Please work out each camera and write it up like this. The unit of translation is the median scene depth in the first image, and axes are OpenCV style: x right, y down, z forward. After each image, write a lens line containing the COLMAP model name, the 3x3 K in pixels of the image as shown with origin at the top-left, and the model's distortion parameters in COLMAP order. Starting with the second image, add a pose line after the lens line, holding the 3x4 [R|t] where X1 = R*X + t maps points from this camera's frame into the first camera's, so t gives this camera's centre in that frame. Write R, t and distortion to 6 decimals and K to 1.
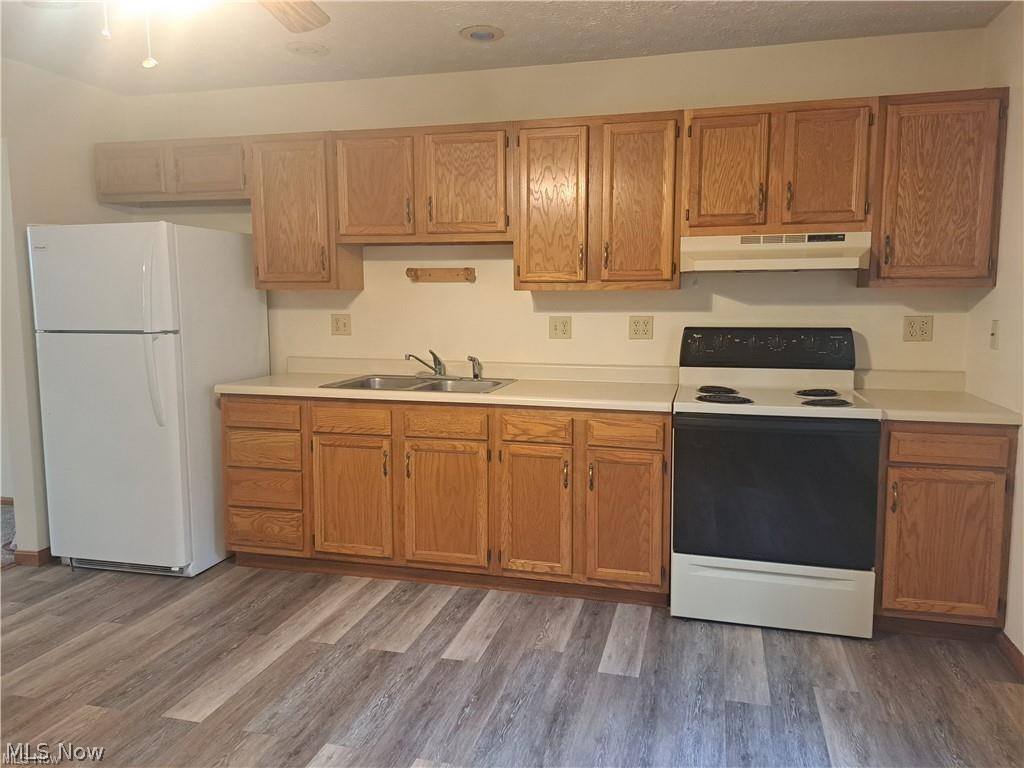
lens RADIAL K [[721.2, 0, 512.0], [0, 721.2, 384.0], [0, 0, 1]] dist [0.003658, 0.001247]
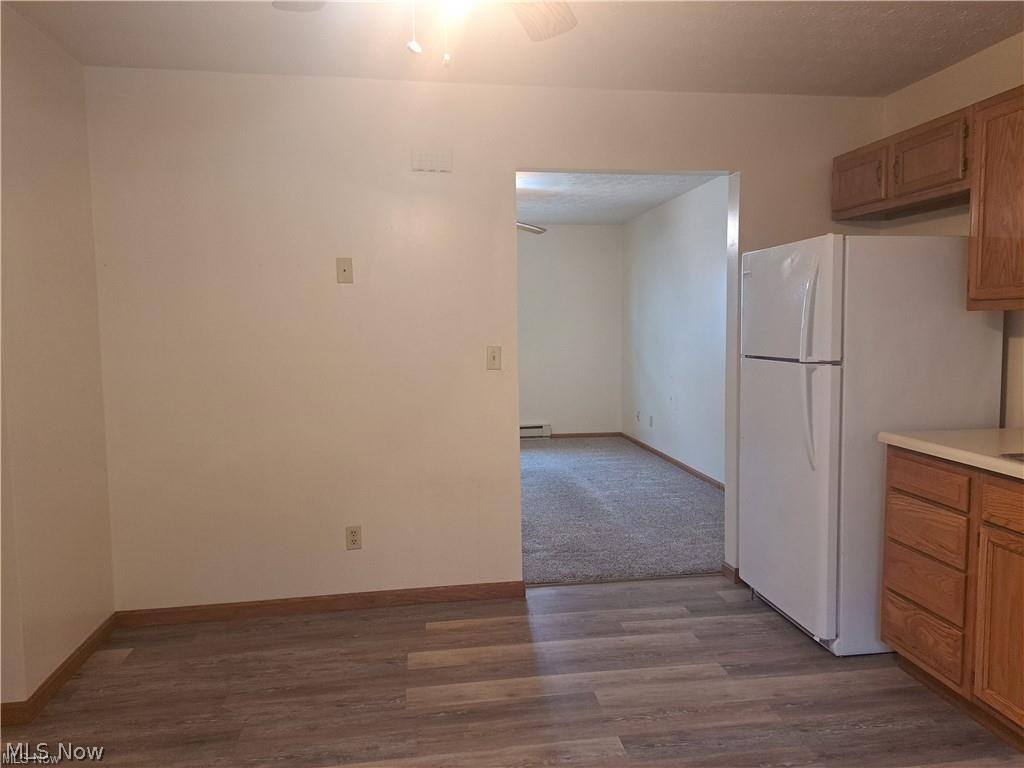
lens RADIAL K [[721.2, 0, 512.0], [0, 721.2, 384.0], [0, 0, 1]] dist [0.003658, 0.001247]
pose [[0.397720, 0.075748, -0.914375, 0.152144], [-0.103224, 0.993953, 0.037442, -0.038951], [0.911682, 0.079494, 0.403134, 0.306084]]
